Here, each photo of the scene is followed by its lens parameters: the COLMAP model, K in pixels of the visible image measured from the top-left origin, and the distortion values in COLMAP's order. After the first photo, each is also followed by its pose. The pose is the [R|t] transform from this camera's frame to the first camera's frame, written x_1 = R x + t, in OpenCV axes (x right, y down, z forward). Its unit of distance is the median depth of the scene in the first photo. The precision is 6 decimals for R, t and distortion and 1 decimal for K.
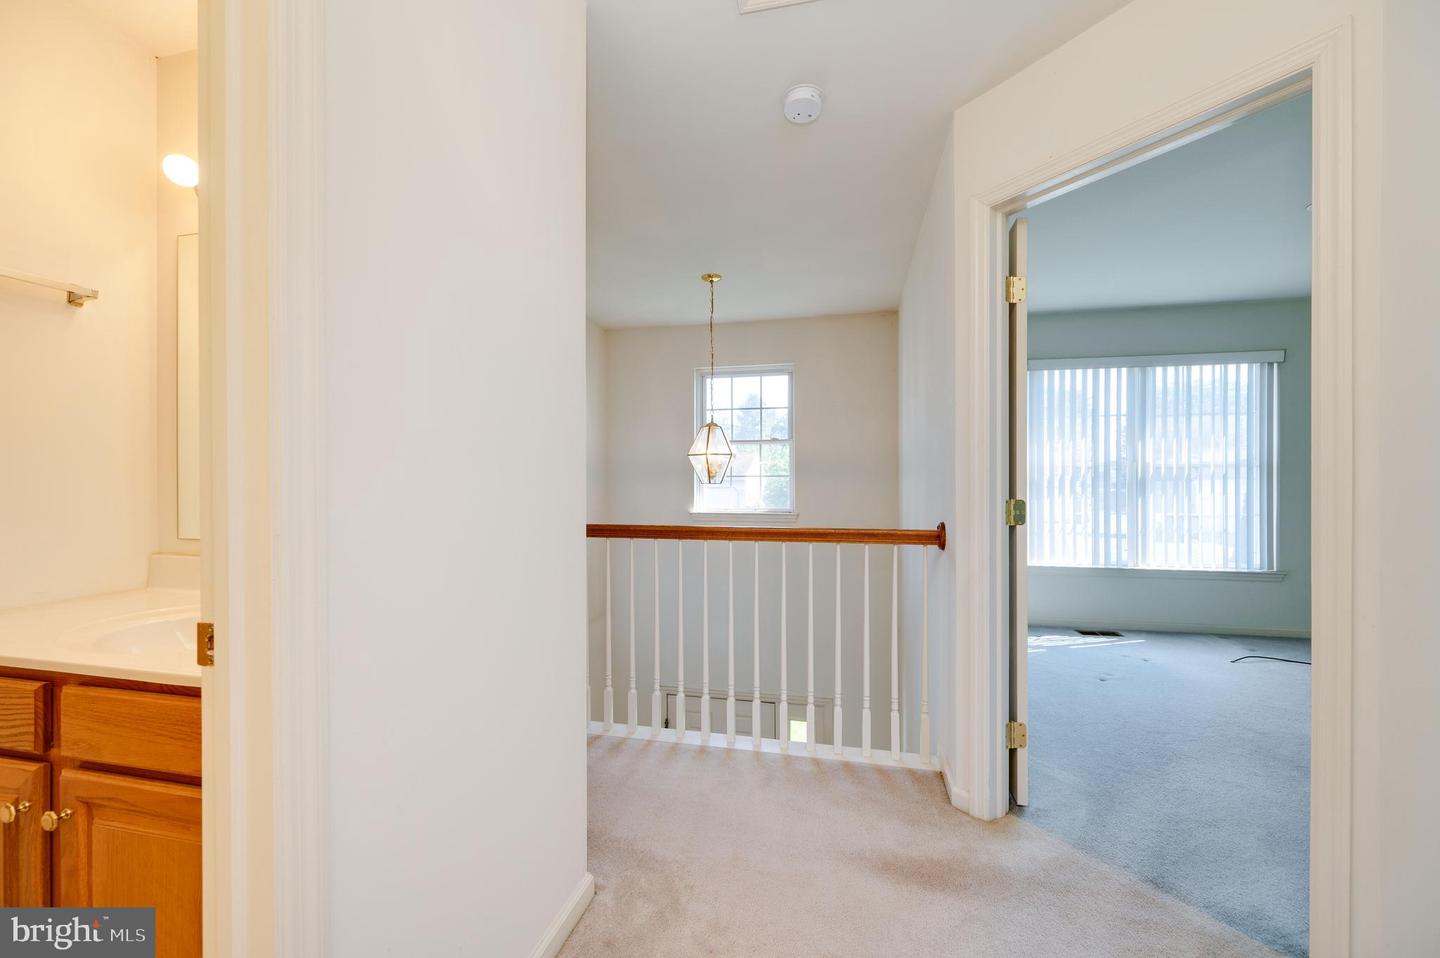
lens RADIAL K [[569.6, 0, 722.2], [0, 569.6, 480.8], [0, 0, 1]] dist [-0.000399, -0.000249]
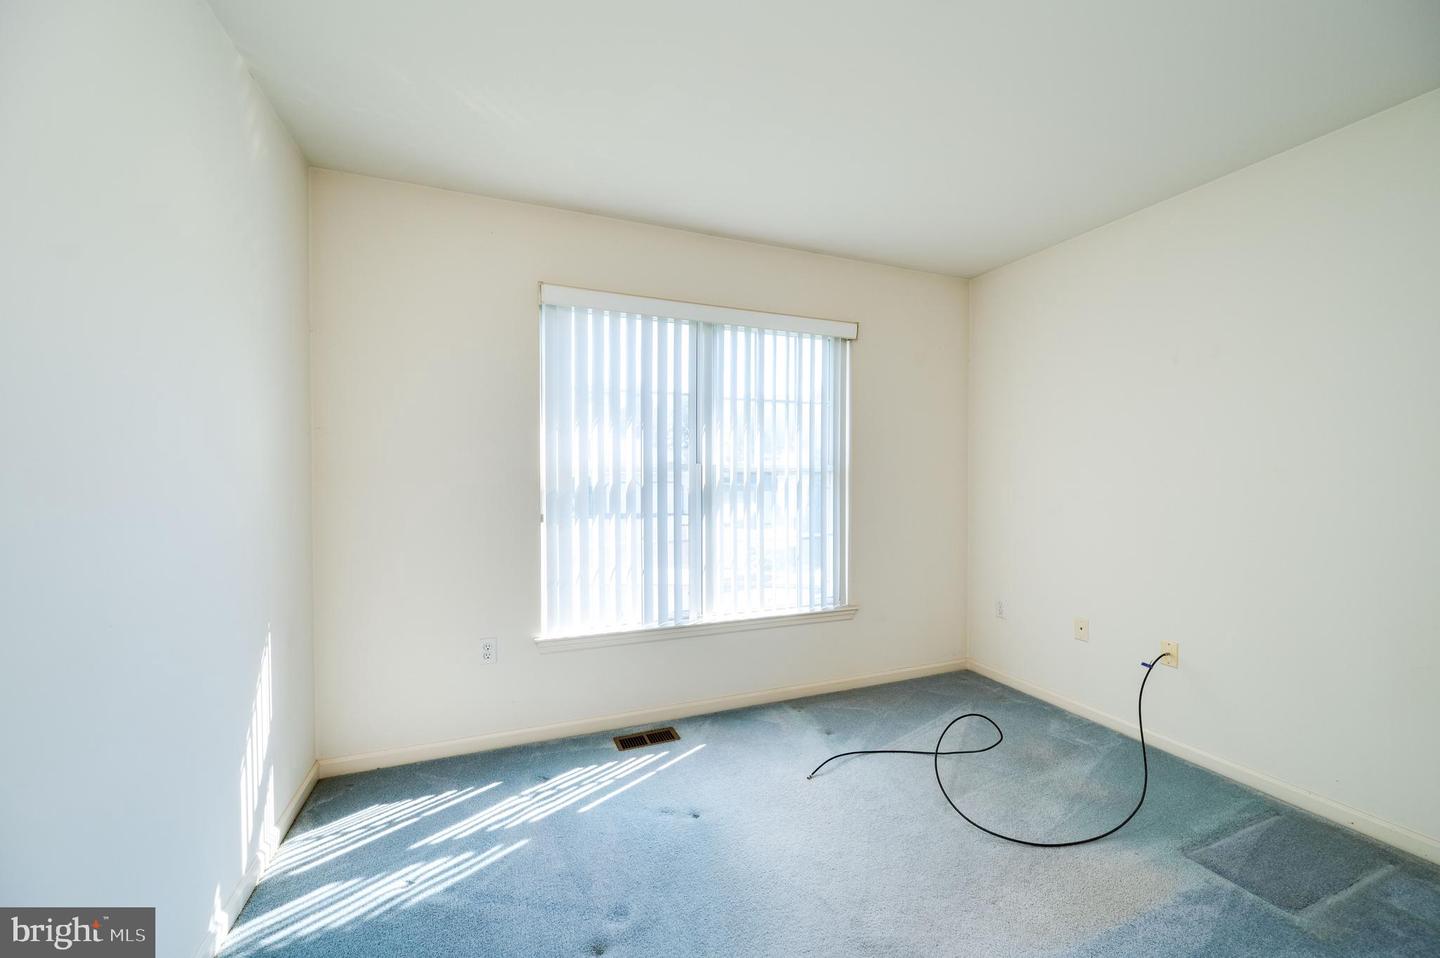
lens RADIAL K [[569.6, 0, 720.7], [0, 569.6, 482.4], [0, 0, 1]] dist [-0.000399, -0.000249]
pose [[0.828436, 0.000914, 0.560083, 0.370620], [0.000182, 0.999998, -0.001901, -0.010330], [-0.560083, 0.001677, 0.828435, 0.428500]]
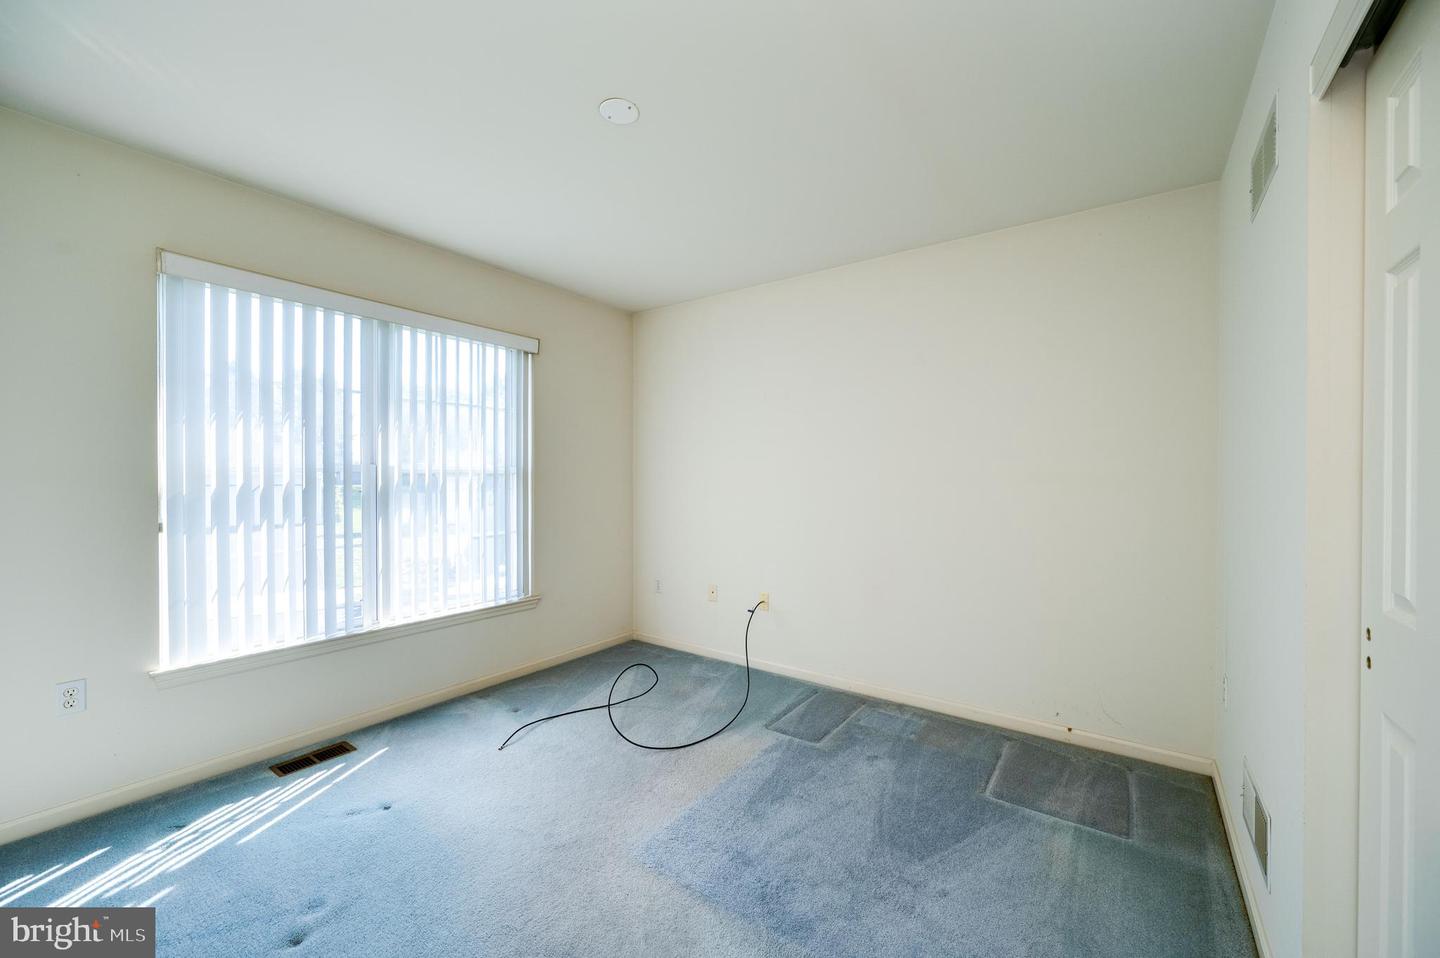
lens RADIAL K [[569.6, 0, 723.5], [0, 569.6, 483.1], [0, 0, 1]] dist [-0.000399, -0.000249]
pose [[0.401561, -0.001461, 0.915831, 0.290520], [0.006818, 0.999976, -0.001394, -0.008815], [-0.915807, 0.006804, 0.401561, 0.373163]]
